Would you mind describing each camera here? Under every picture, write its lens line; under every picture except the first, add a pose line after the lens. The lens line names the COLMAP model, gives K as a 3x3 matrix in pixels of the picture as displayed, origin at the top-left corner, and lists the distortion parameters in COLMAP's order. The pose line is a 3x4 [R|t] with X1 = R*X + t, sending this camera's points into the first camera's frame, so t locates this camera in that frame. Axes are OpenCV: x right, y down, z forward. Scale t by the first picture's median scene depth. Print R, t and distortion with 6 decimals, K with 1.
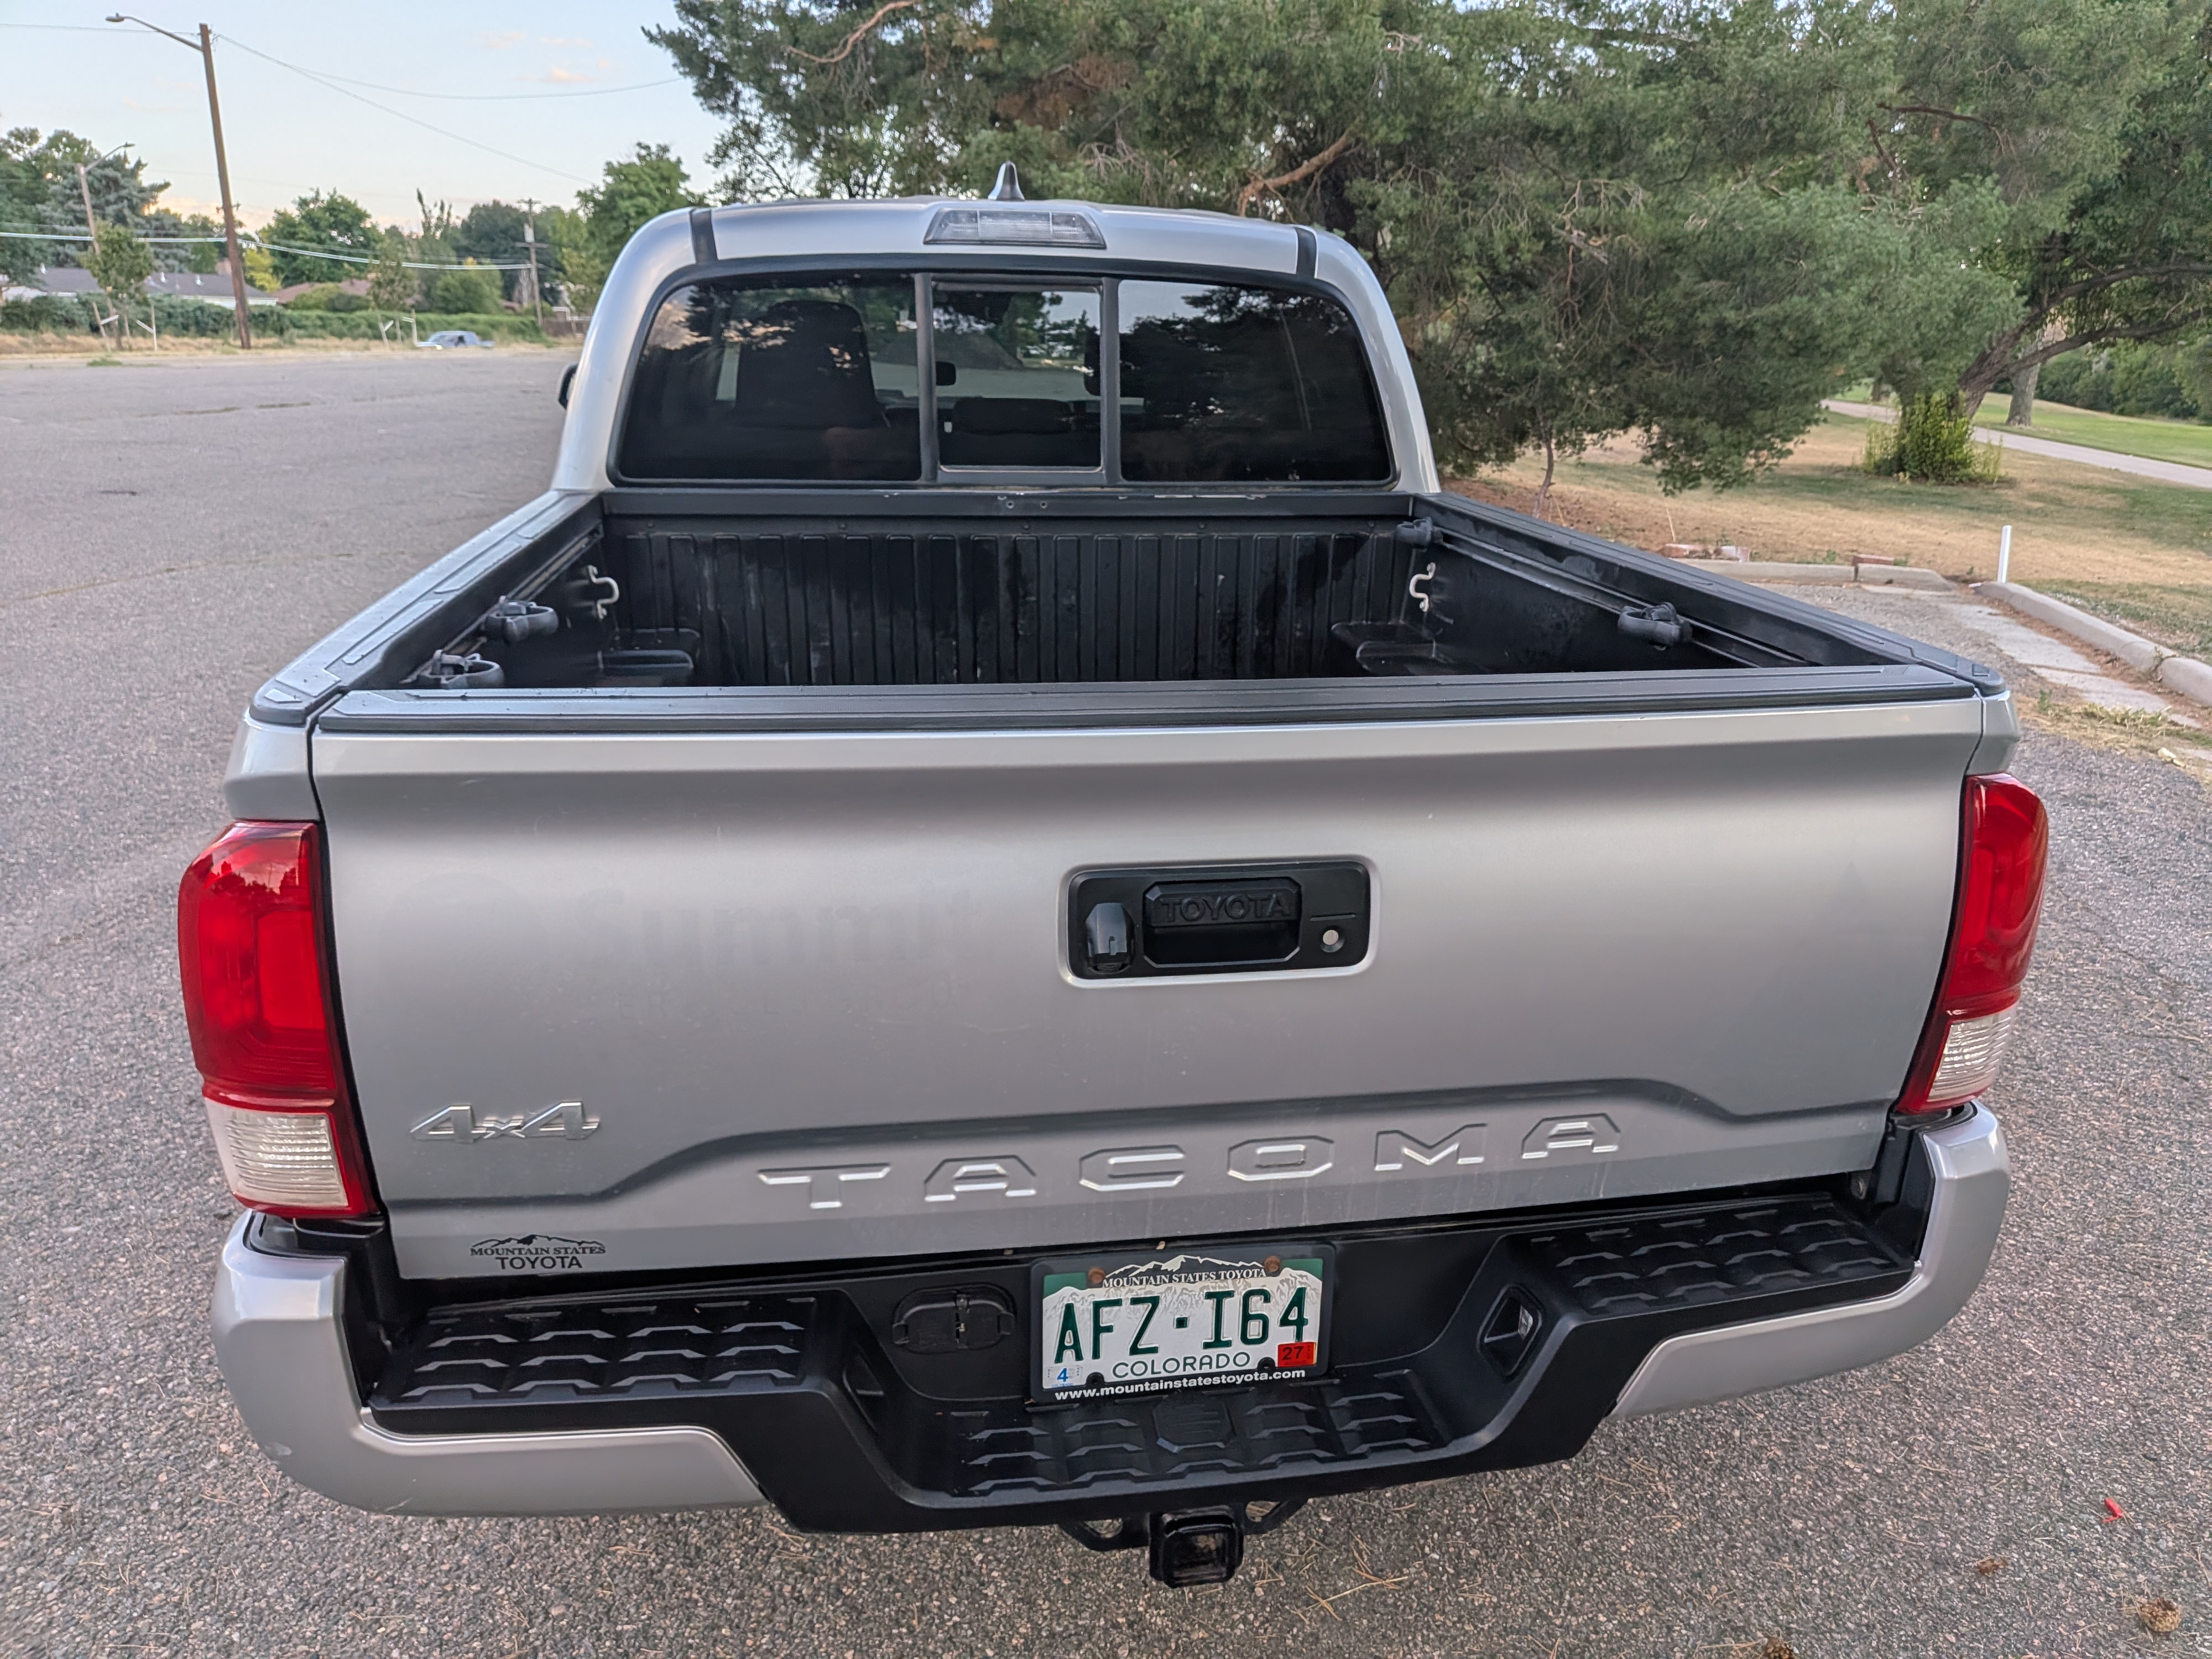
lens RADIAL K [[1602.6, 0, 1106.0], [0, 1602.6, 829.5], [0, 0, 1]] dist [0.074560, -0.098891]
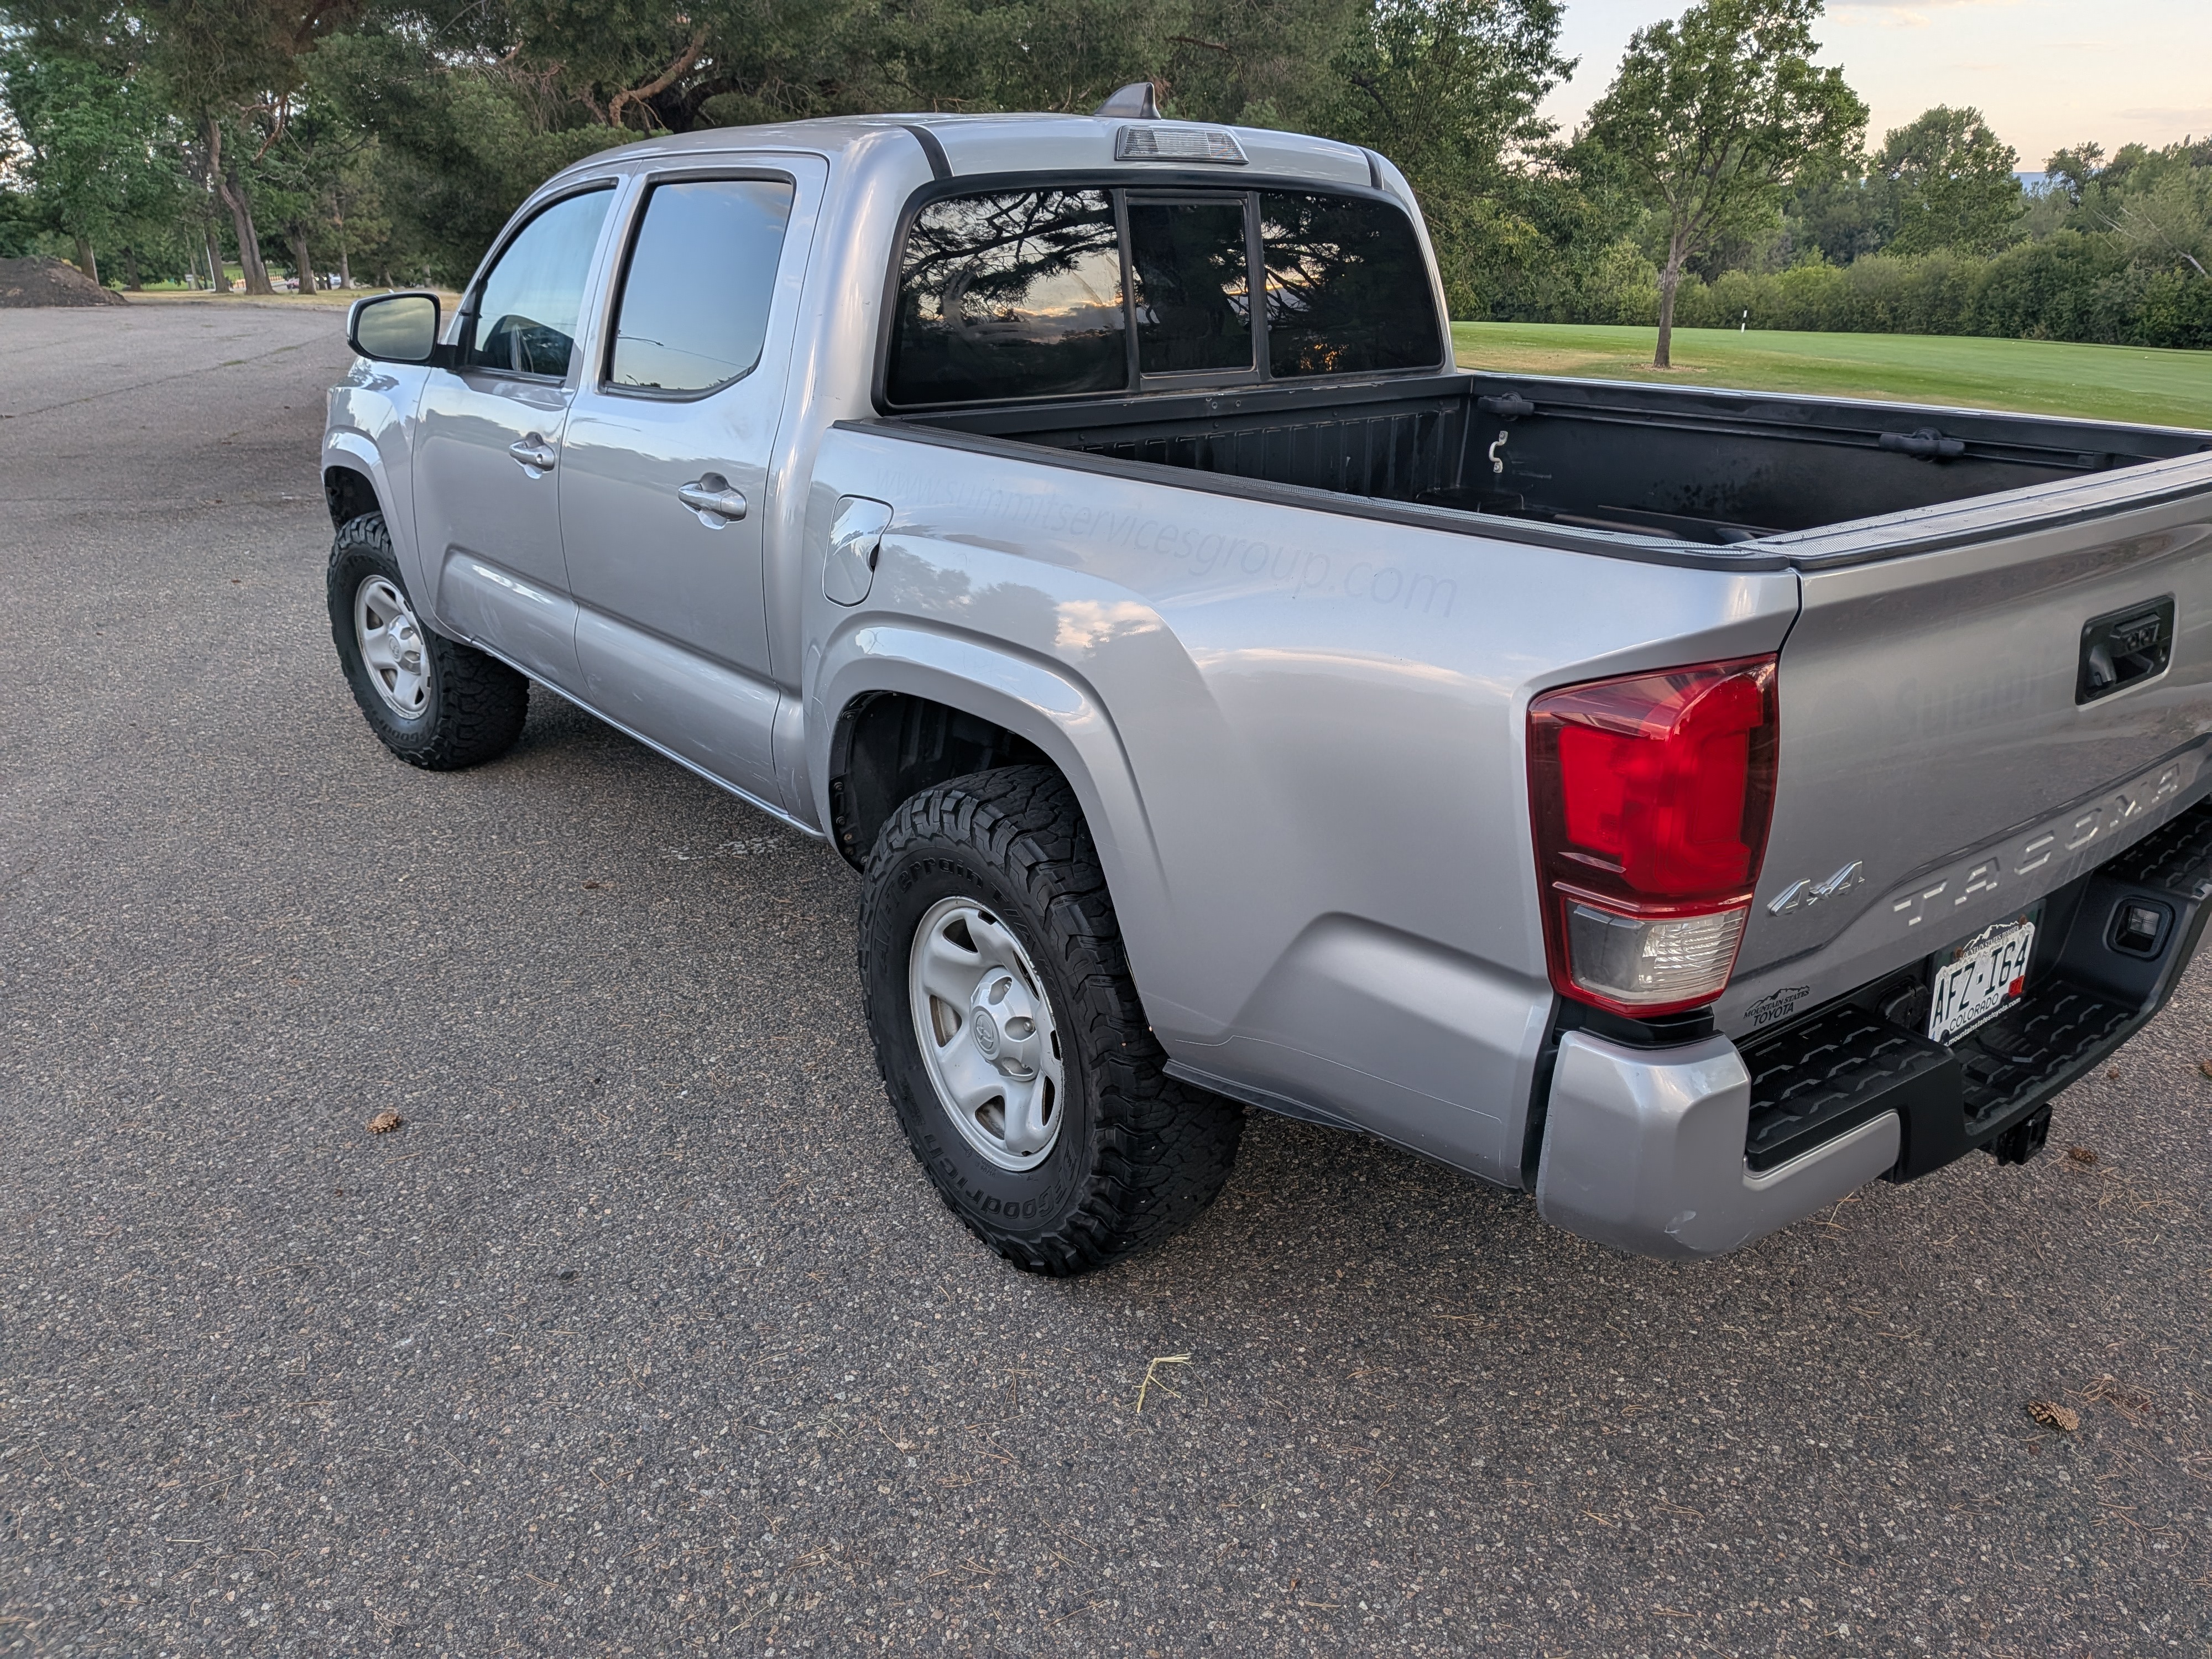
lens RADIAL K [[1602.6, 0, 1106.0], [0, 1602.6, 829.5], [0, 0, 1]] dist [0.074560, -0.098891]
pose [[0.882498, -0.185997, 0.431975, -0.621644], [0.167054, 0.982550, 0.081781, -0.023918], [-0.439648, -0.000009, 0.898170, 0.064043]]
